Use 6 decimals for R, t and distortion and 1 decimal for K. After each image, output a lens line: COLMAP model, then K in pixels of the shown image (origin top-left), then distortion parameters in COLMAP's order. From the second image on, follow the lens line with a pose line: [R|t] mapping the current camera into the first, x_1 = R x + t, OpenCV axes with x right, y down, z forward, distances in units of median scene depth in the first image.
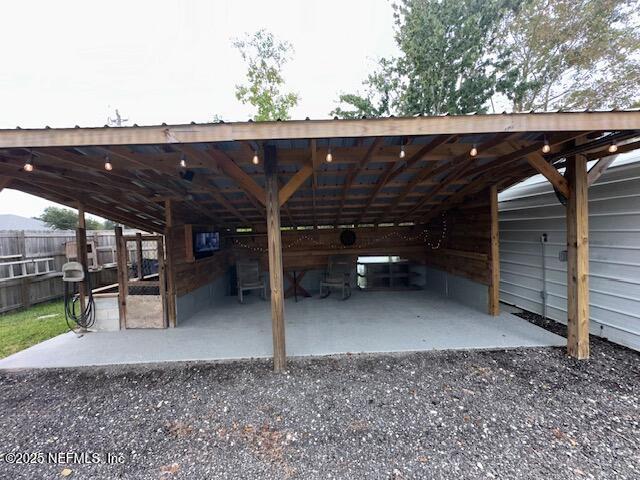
lens RADIAL K [[490.9, 0, 320.1], [0, 490.9, 240.9], [0, 0, 1]] dist [-0.000435, -0.001028]
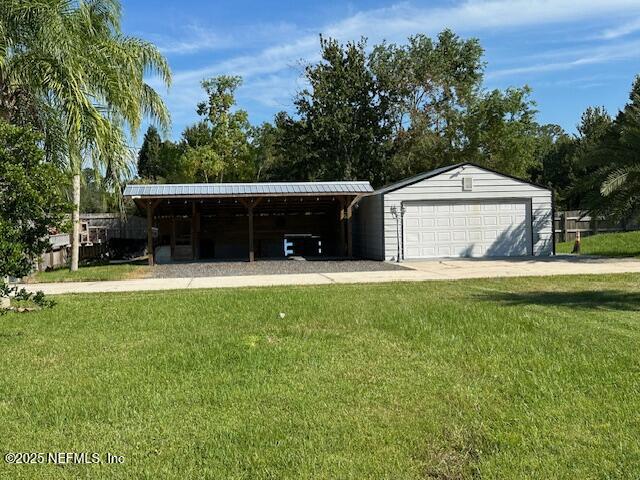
lens RADIAL K [[490.9, 0, 320.1], [0, 490.9, 240.9], [0, 0, 1]] dist [-0.000435, -0.001028]
pose [[0.992295, 0.014583, 0.123038, -0.011321], [-0.017620, 0.999566, 0.023629, 0.017828], [-0.122640, -0.025615, 0.992121, -0.729076]]
